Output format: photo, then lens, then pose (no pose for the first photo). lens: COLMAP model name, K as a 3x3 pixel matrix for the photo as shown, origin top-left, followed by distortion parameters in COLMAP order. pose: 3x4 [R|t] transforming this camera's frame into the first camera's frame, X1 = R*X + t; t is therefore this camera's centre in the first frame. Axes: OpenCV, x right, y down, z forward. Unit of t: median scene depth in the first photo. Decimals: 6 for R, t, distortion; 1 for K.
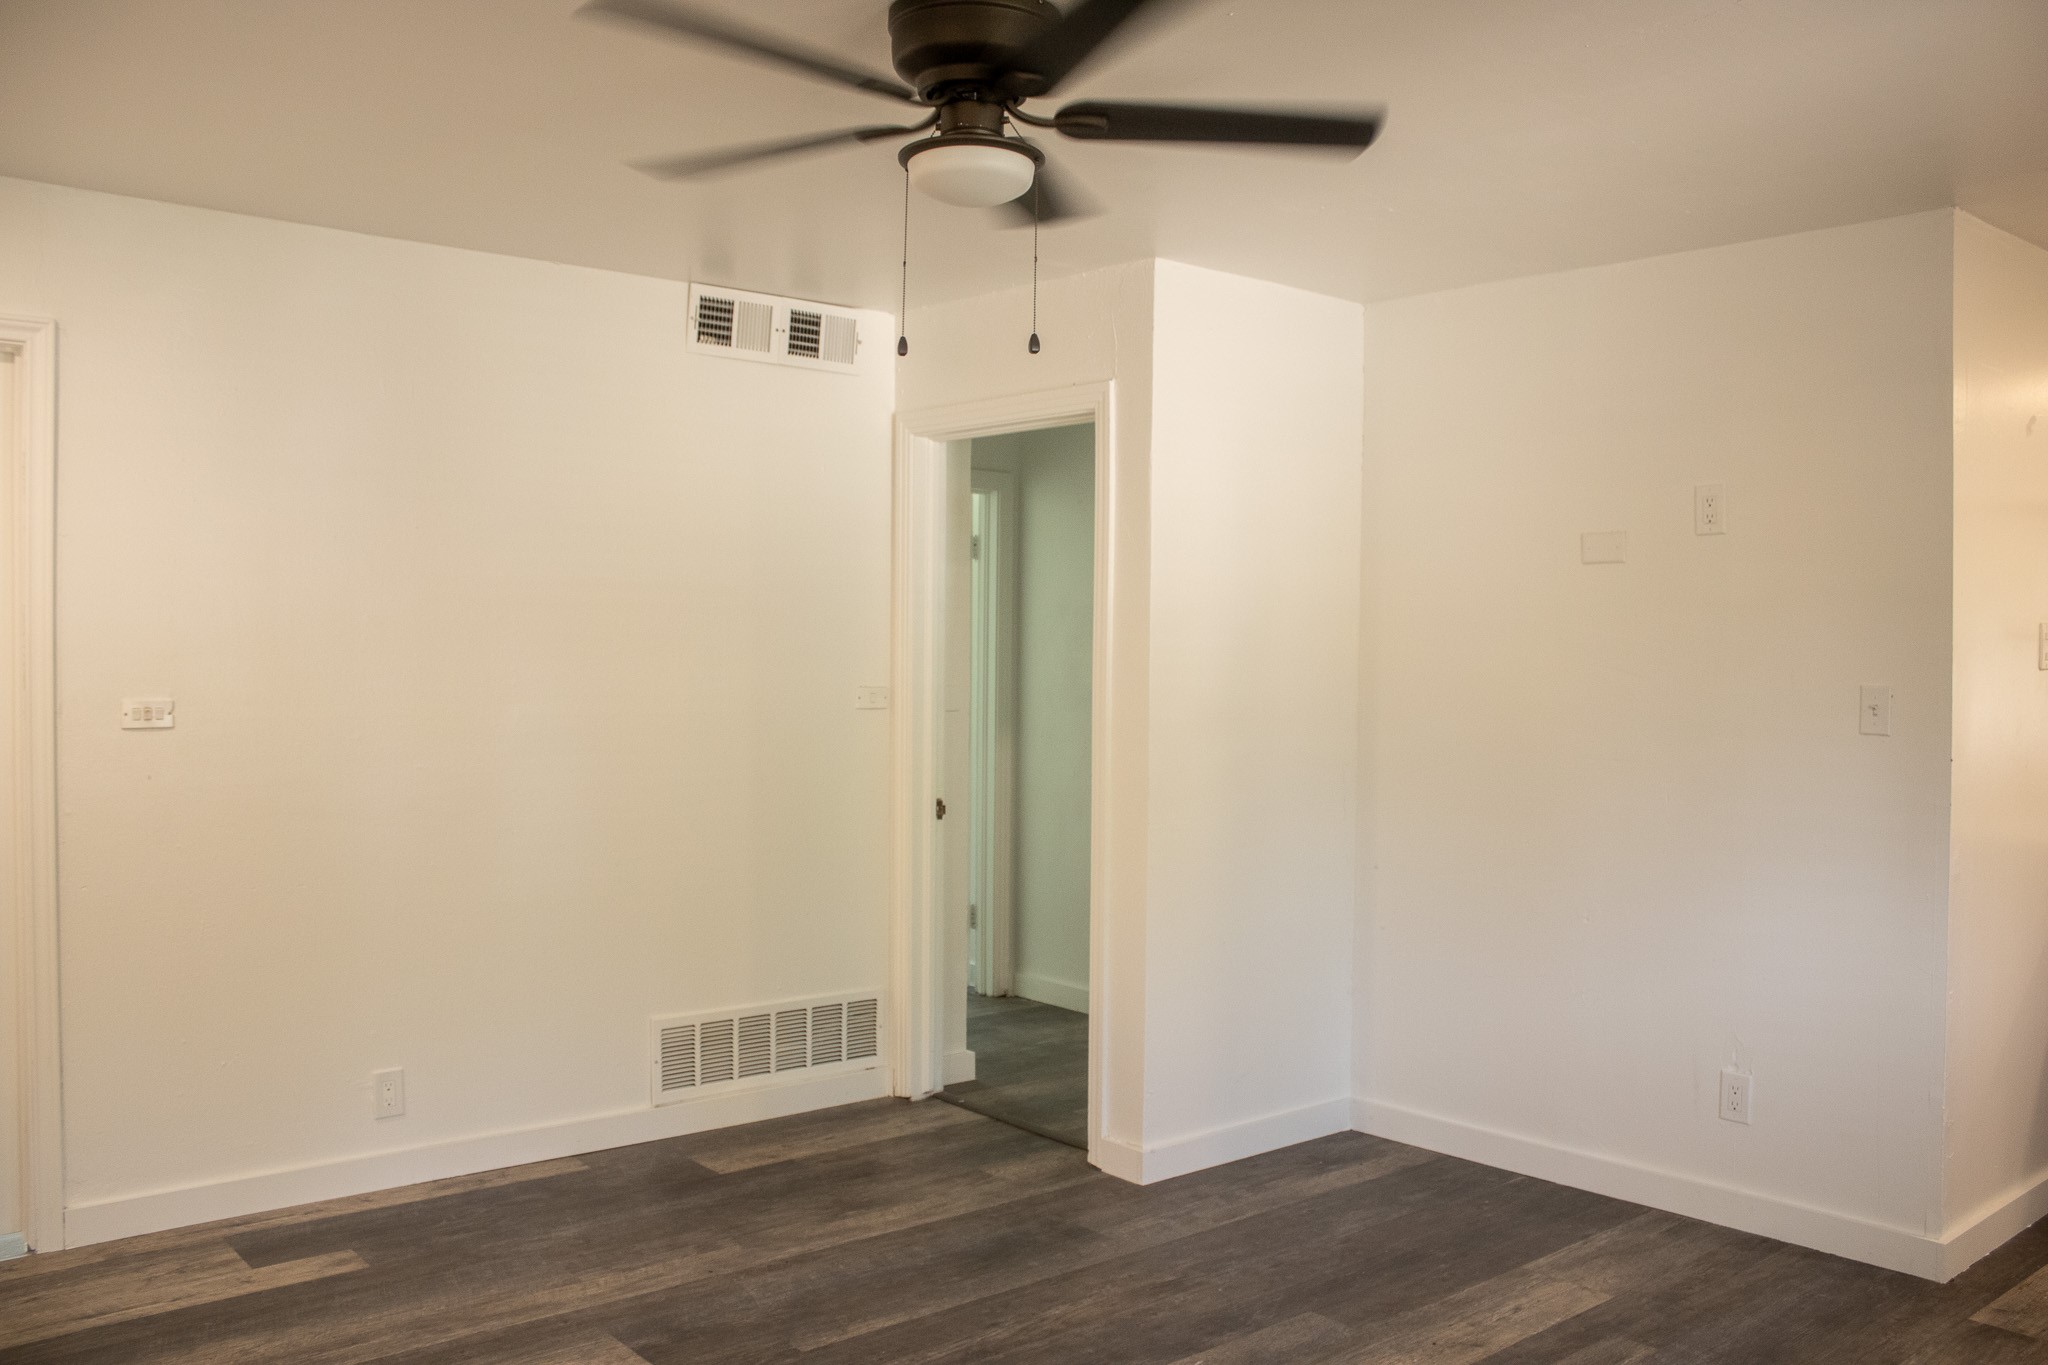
lens RADIAL K [[1719.3, 0, 1033.2], [0, 1719.3, 670.3], [0, 0, 1]] dist [-0.150071, 0.129236]
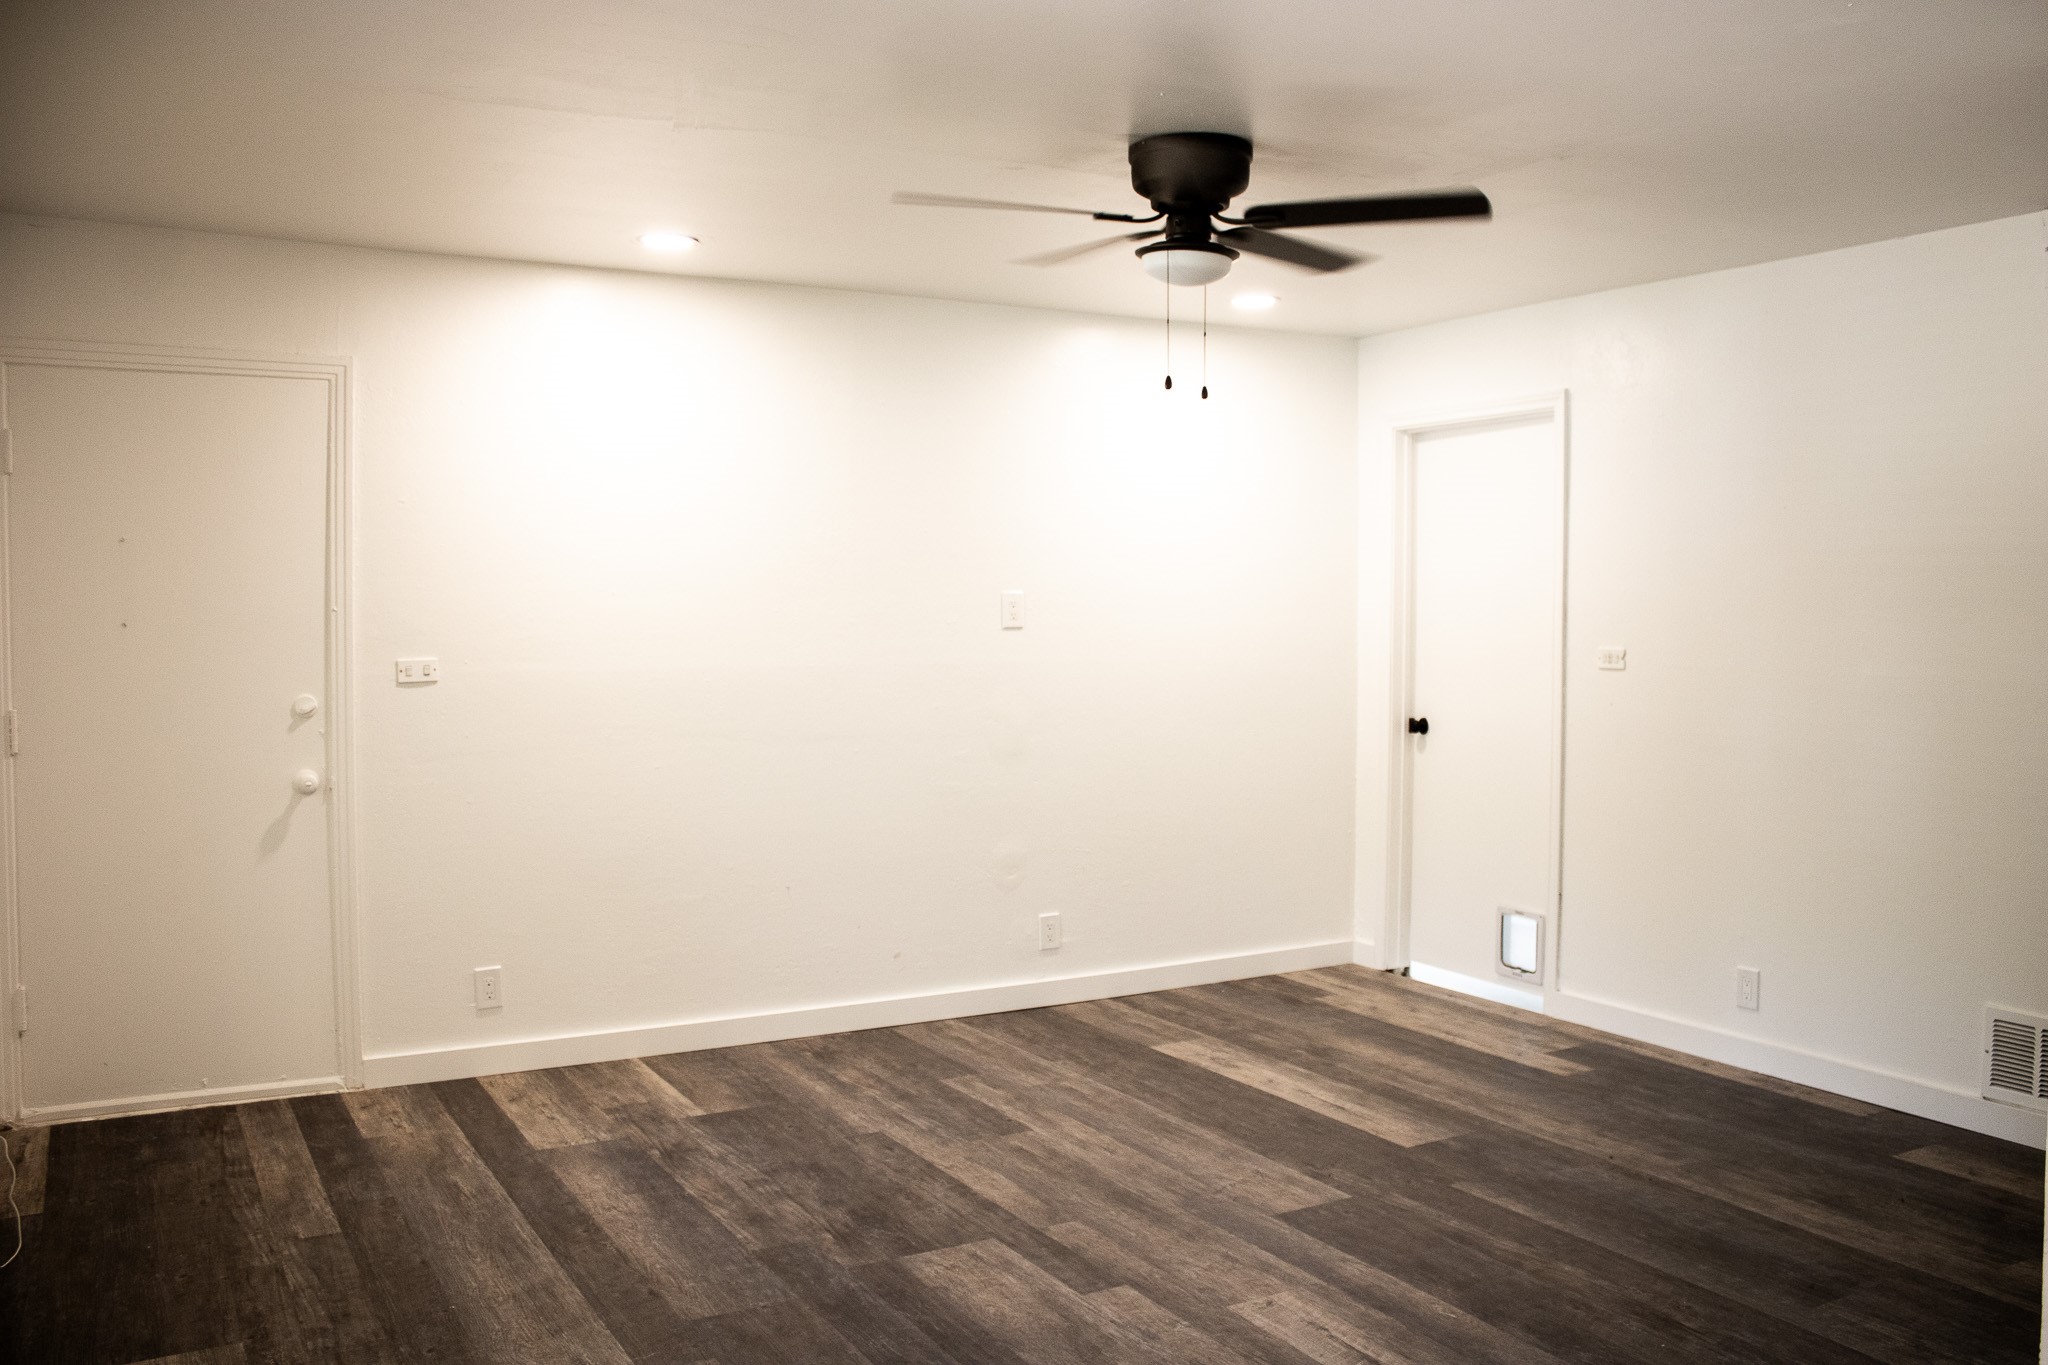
lens RADIAL K [[1719.3, 0, 1025.8], [0, 1719.3, 678.2], [0, 0, 1]] dist [-0.150071, 0.129236]
pose [[-0.190962, 0.032982, -0.981043, 0.927563], [-0.018444, 0.999138, 0.037180, -0.000915], [0.981424, 0.025194, -0.190189, 0.771760]]
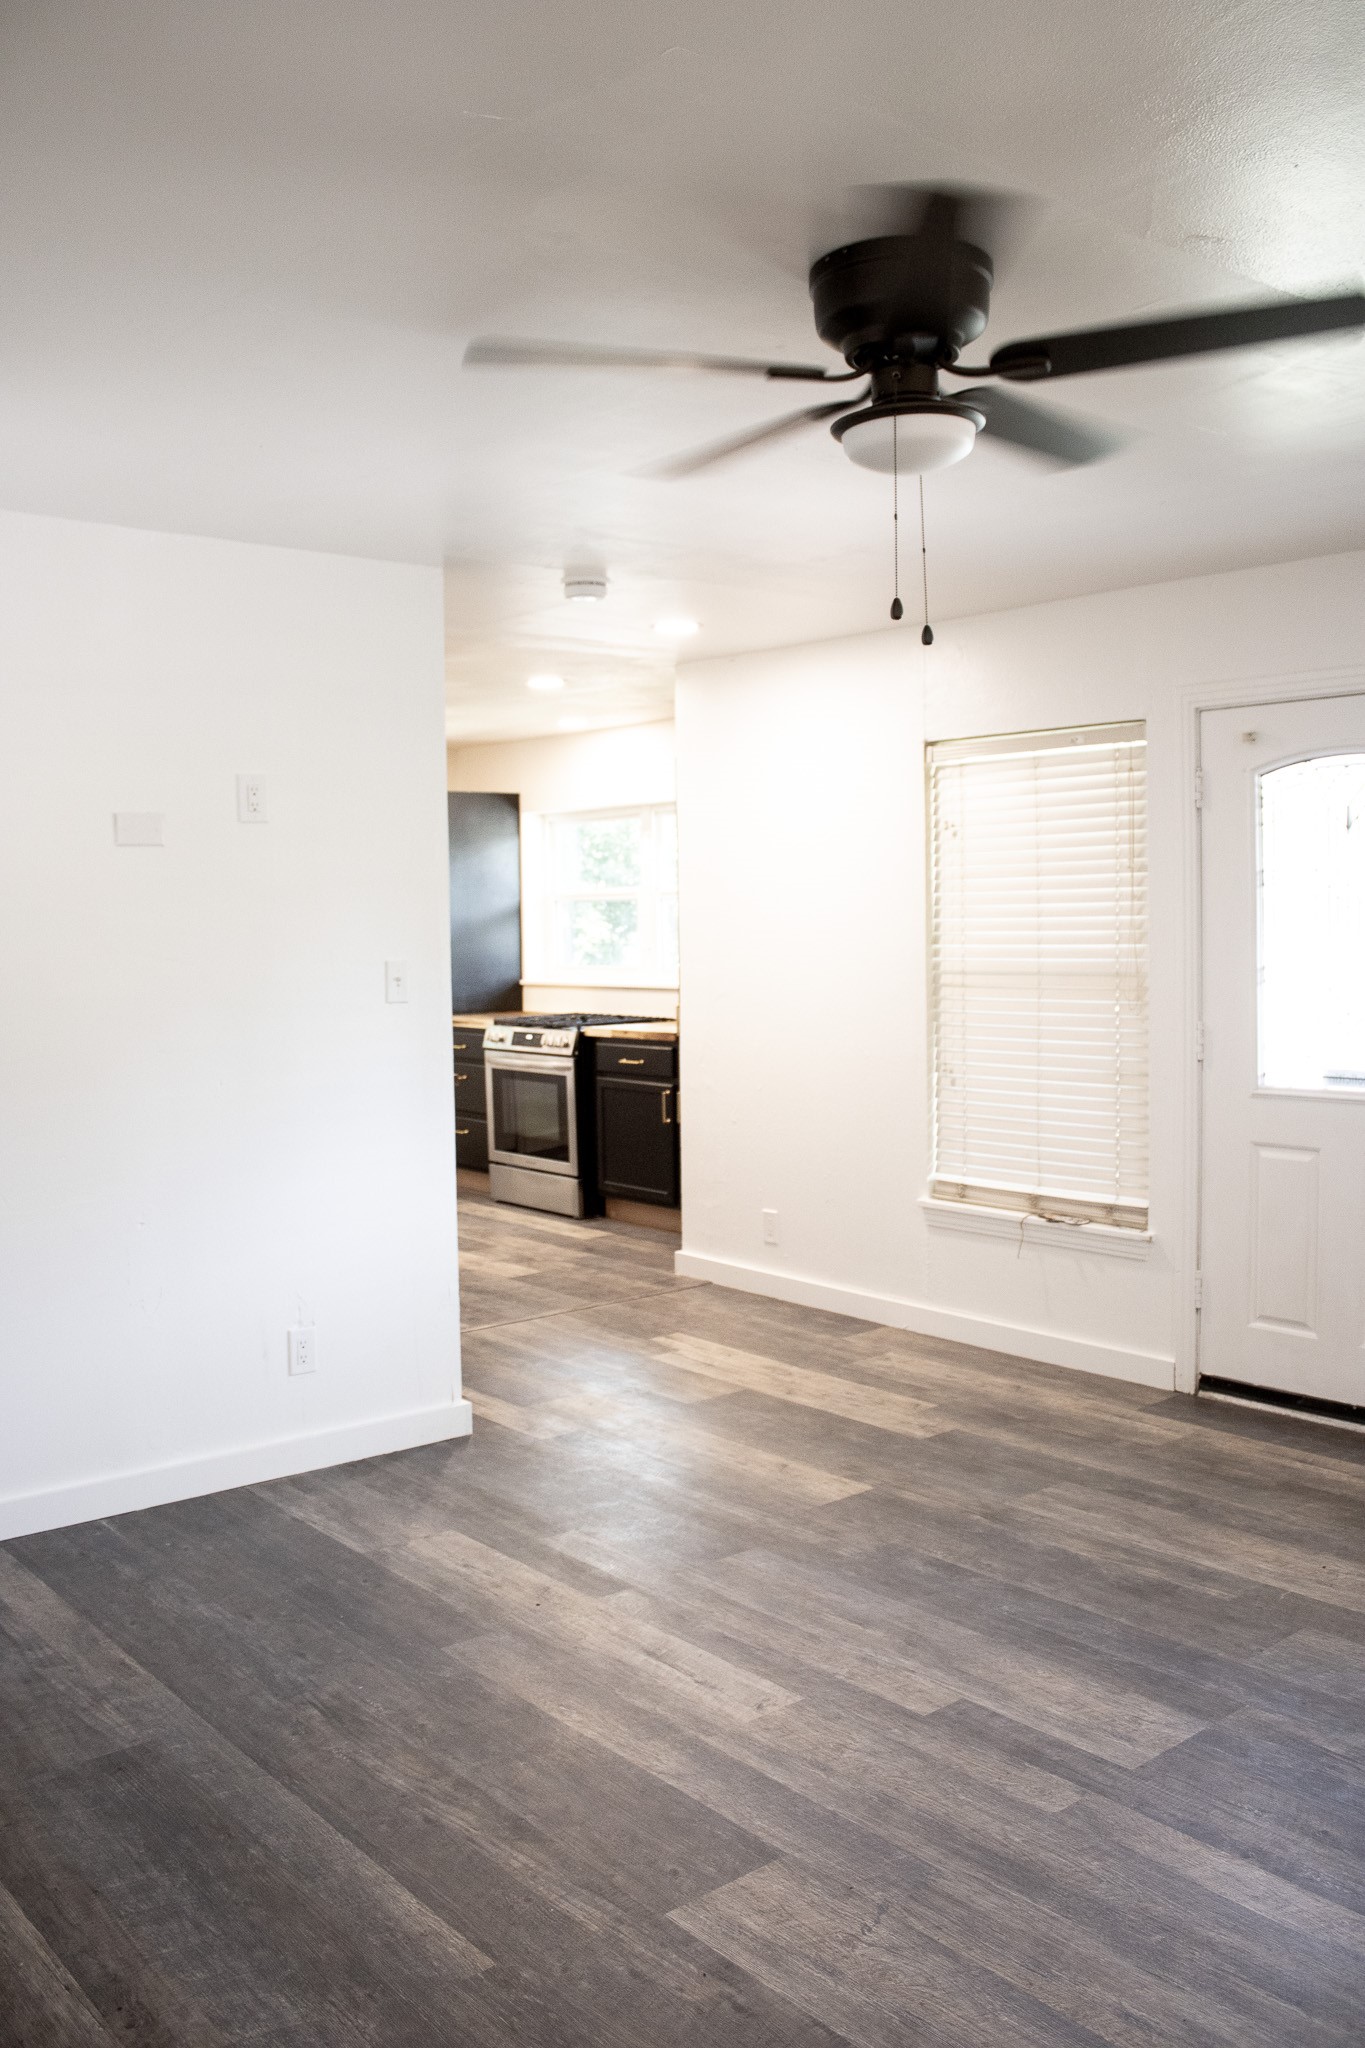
lens RADIAL K [[1719.3, 0, 674.6], [0, 1719.3, 1012.4], [0, 0, 1]] dist [-0.150071, 0.129236]
pose [[0.012285, -0.065034, 0.997807, -0.667318], [0.027607, 0.997524, 0.064675, -0.025963], [-0.999543, 0.026752, 0.014050, 0.758491]]
